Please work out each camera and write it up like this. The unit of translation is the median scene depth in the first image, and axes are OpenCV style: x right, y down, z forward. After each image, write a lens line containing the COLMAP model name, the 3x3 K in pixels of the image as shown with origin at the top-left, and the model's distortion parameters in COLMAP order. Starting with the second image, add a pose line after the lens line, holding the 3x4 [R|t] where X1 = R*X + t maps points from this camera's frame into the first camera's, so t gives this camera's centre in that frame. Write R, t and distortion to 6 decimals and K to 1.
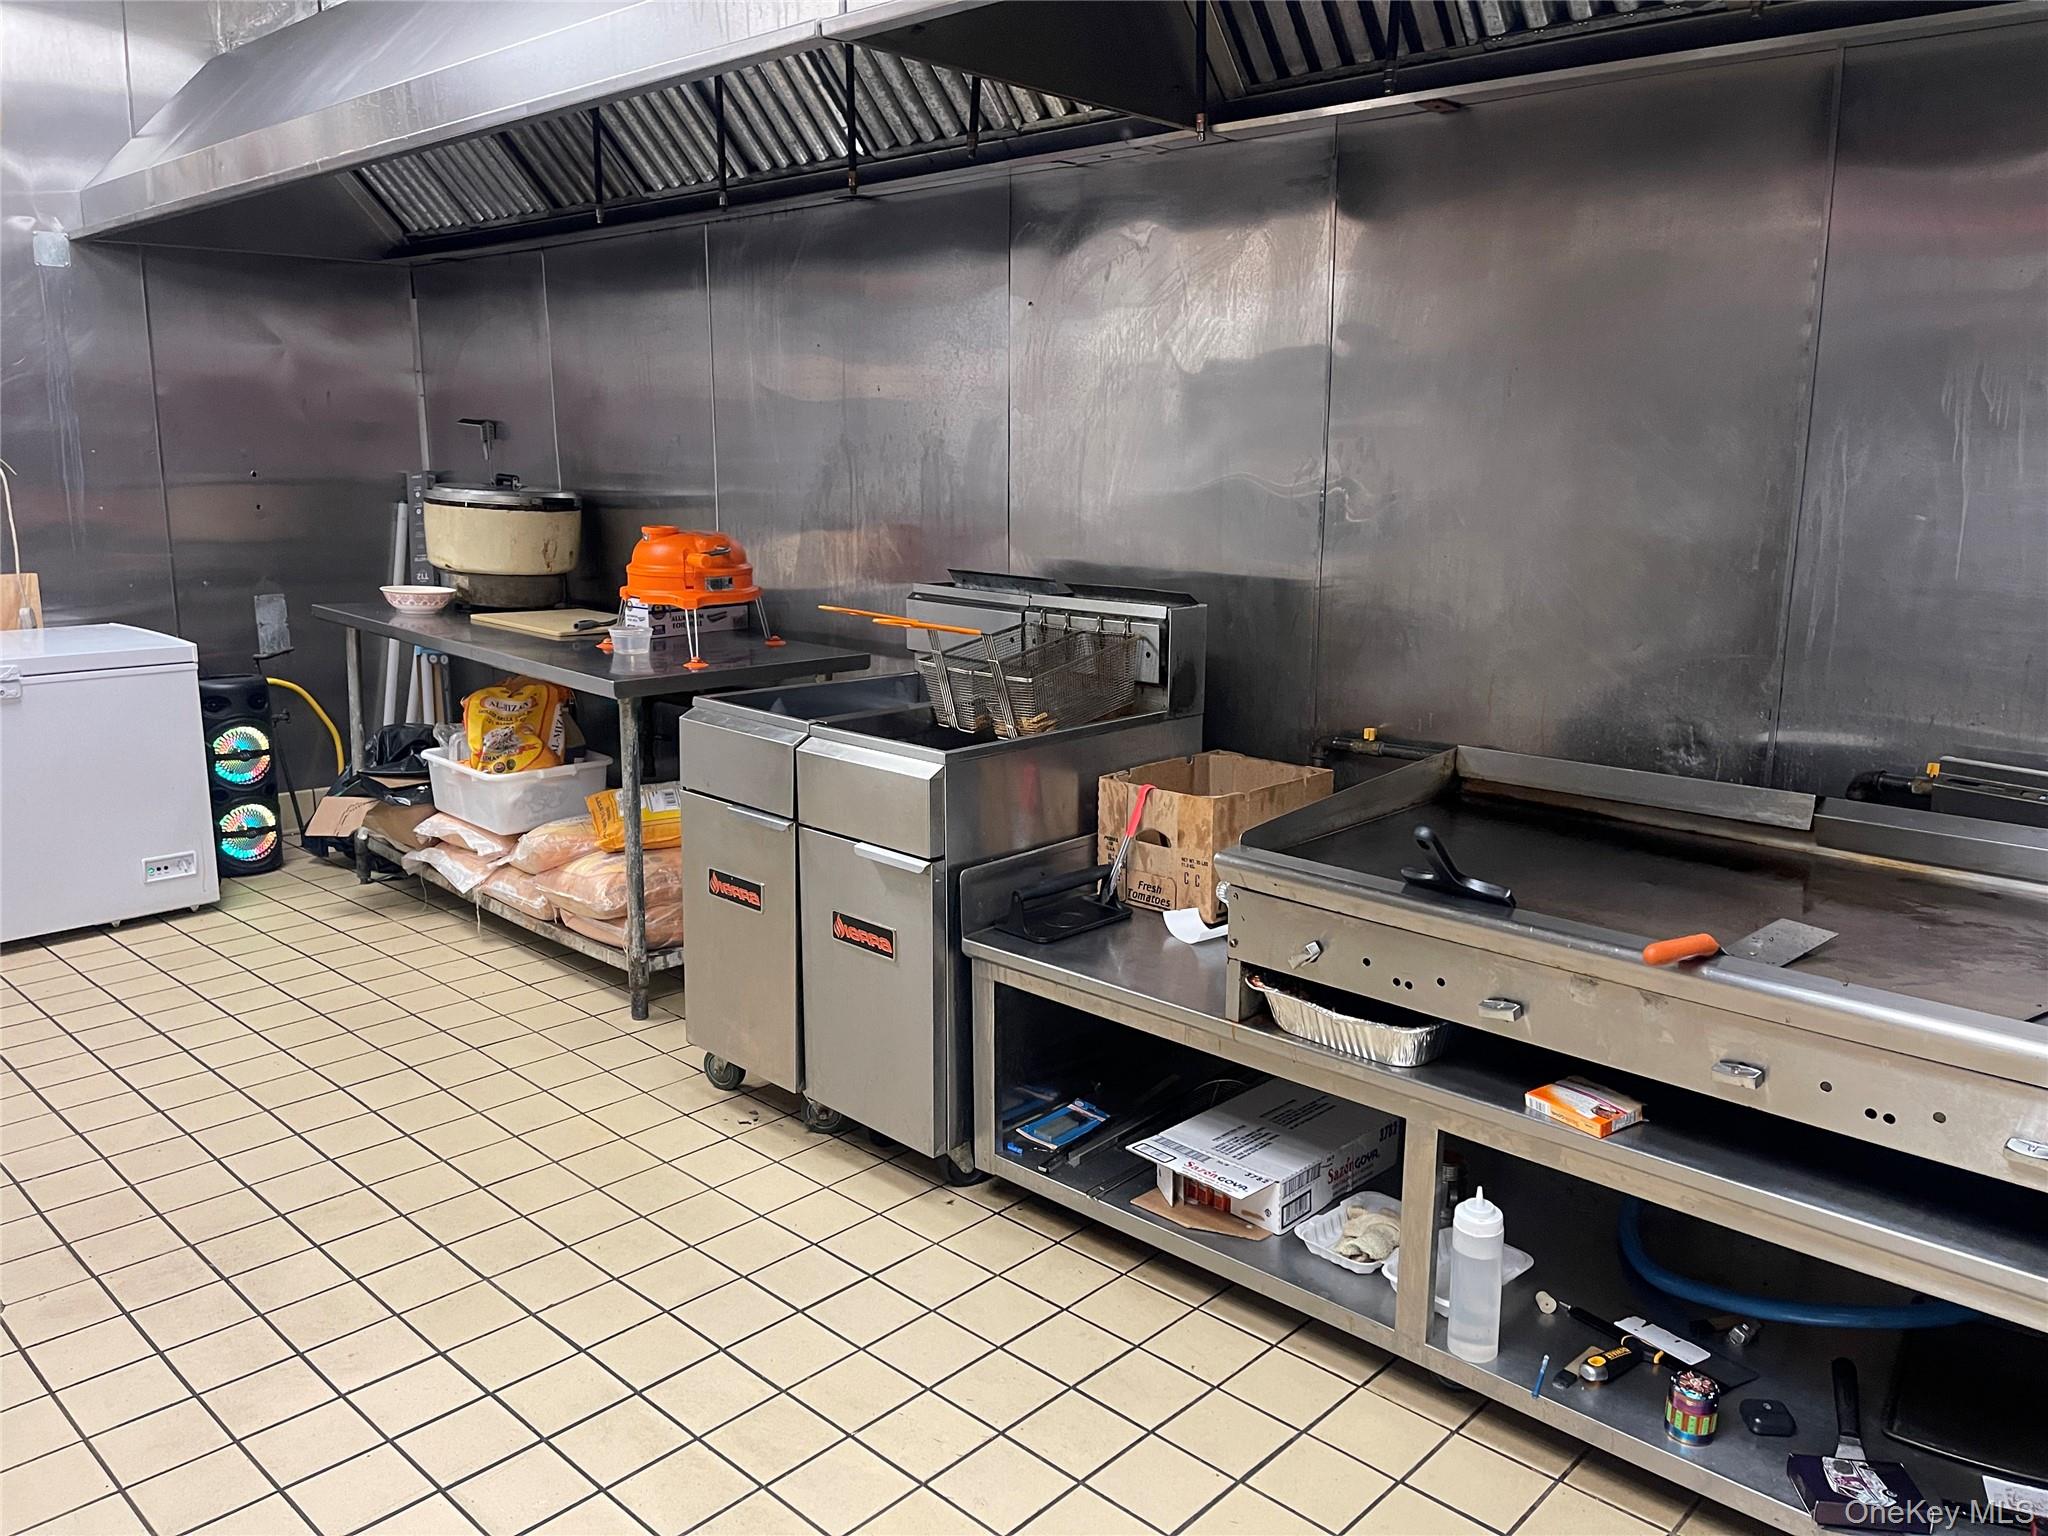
lens RADIAL K [[1524.8, 0, 1004.9], [0, 1524.8, 764.1], [0, 0, 1]] dist [0.066425, -0.083371]
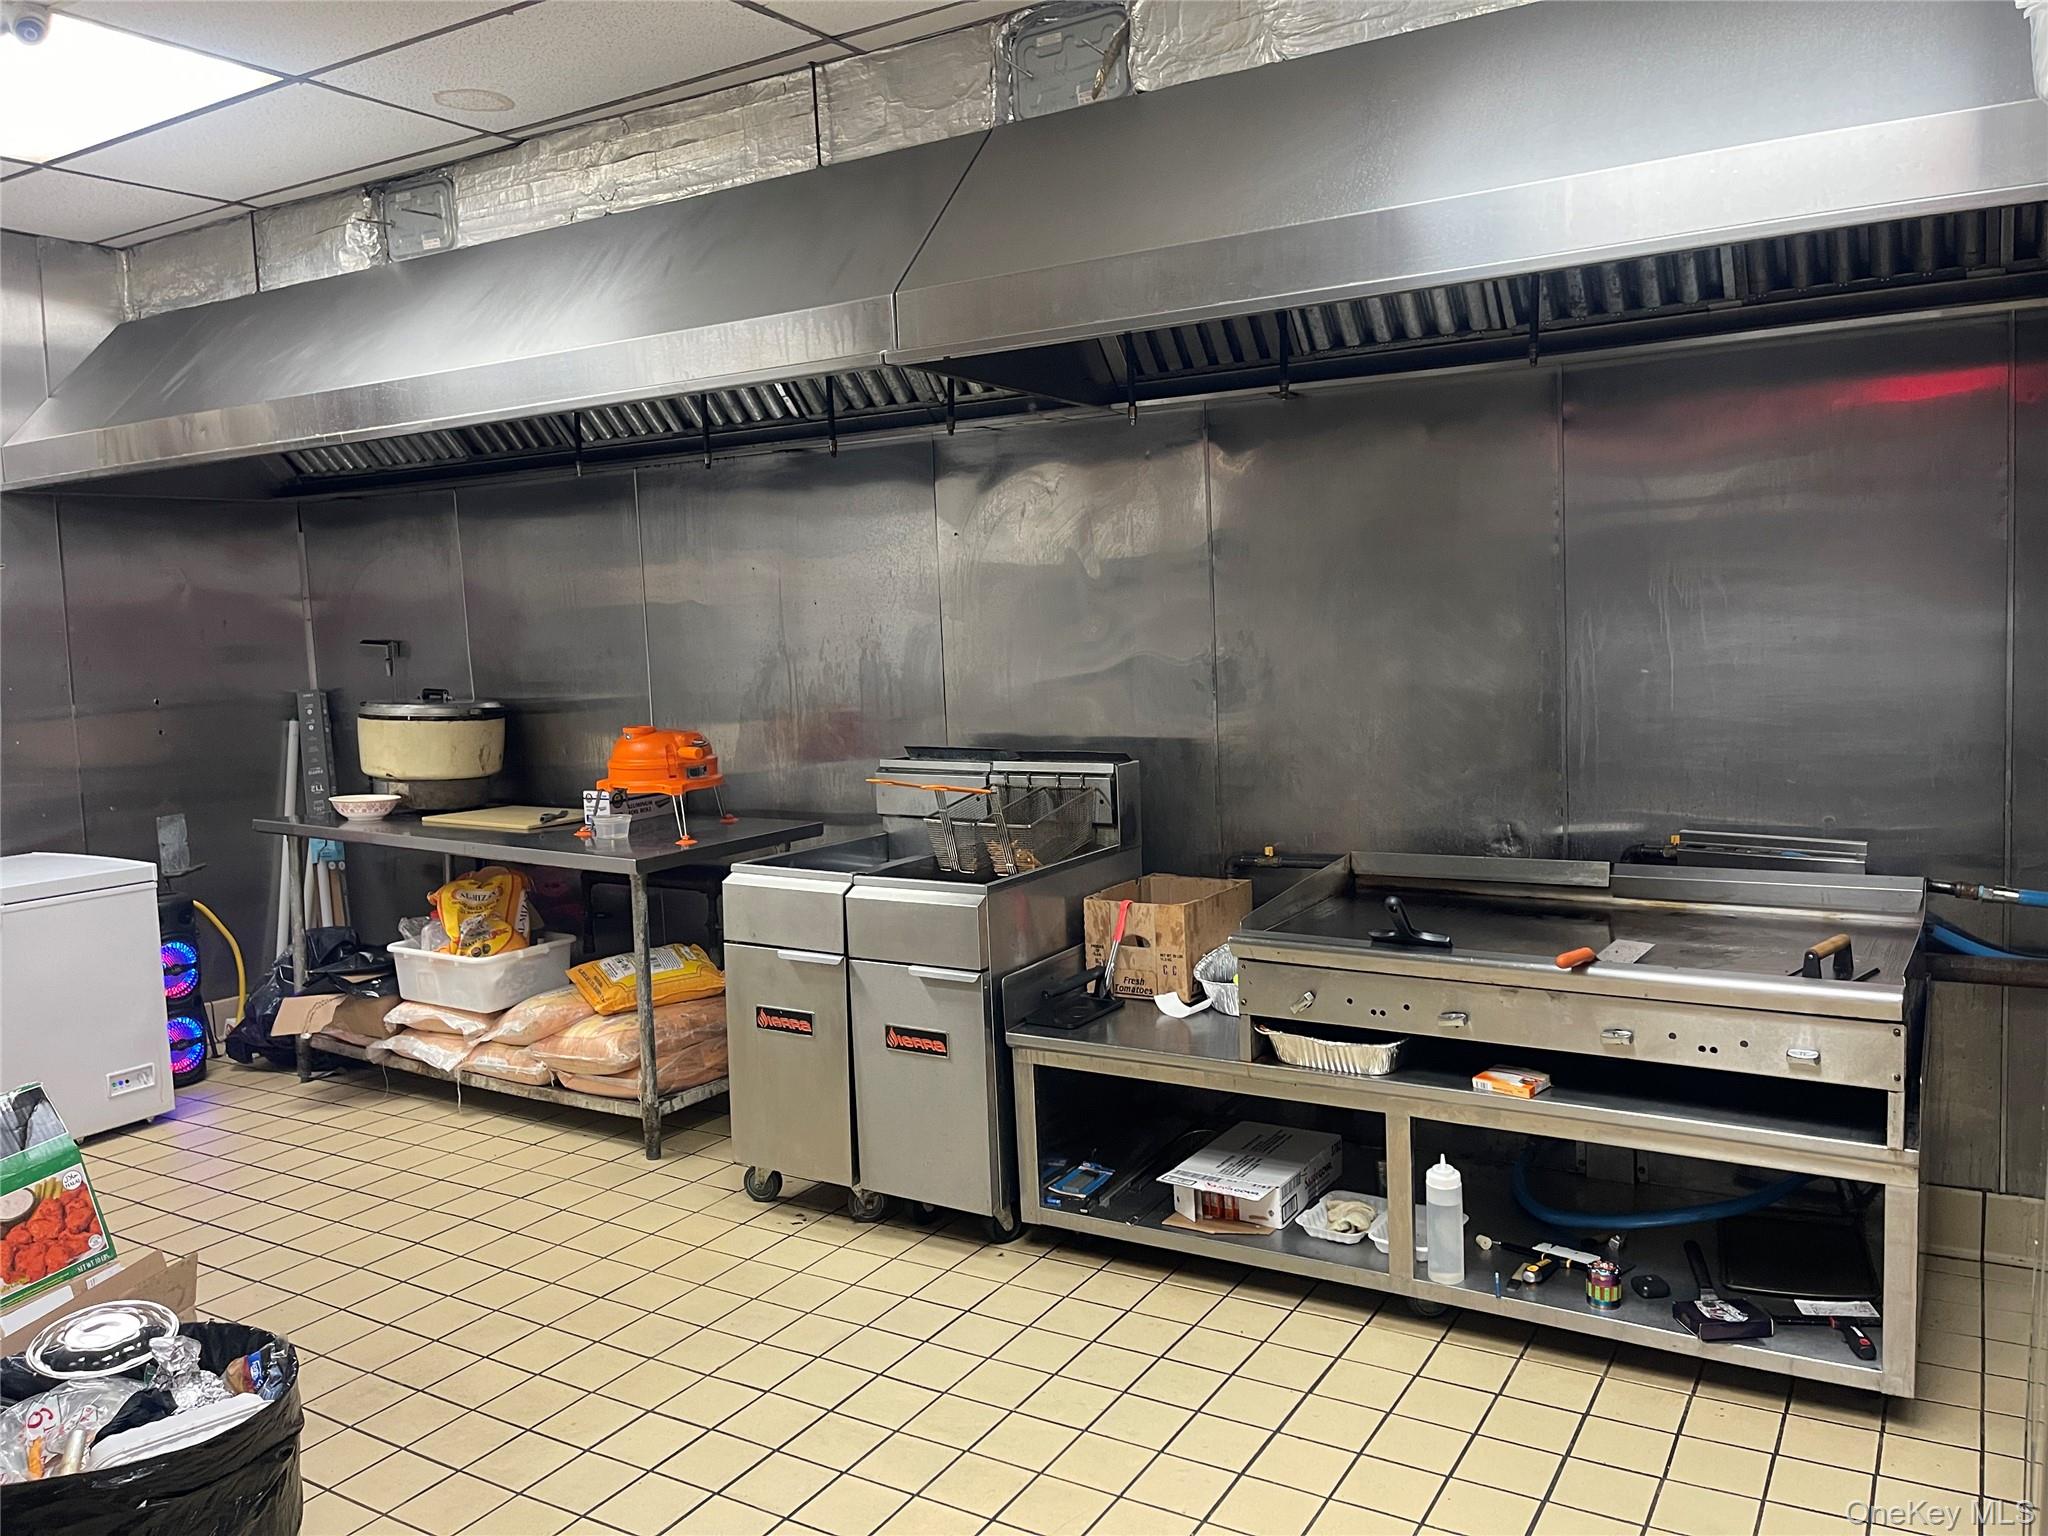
lens RADIAL K [[1527.4, 0, 1028.1], [0, 1527.4, 760.5], [0, 0, 1]] dist [0.073527, -0.103669]
pose [[0.974705, -0.063045, 0.214418, -0.183410], [0.087067, 0.990707, -0.104491, 0.017000], [-0.205838, 0.120516, 0.971137, -0.181226]]
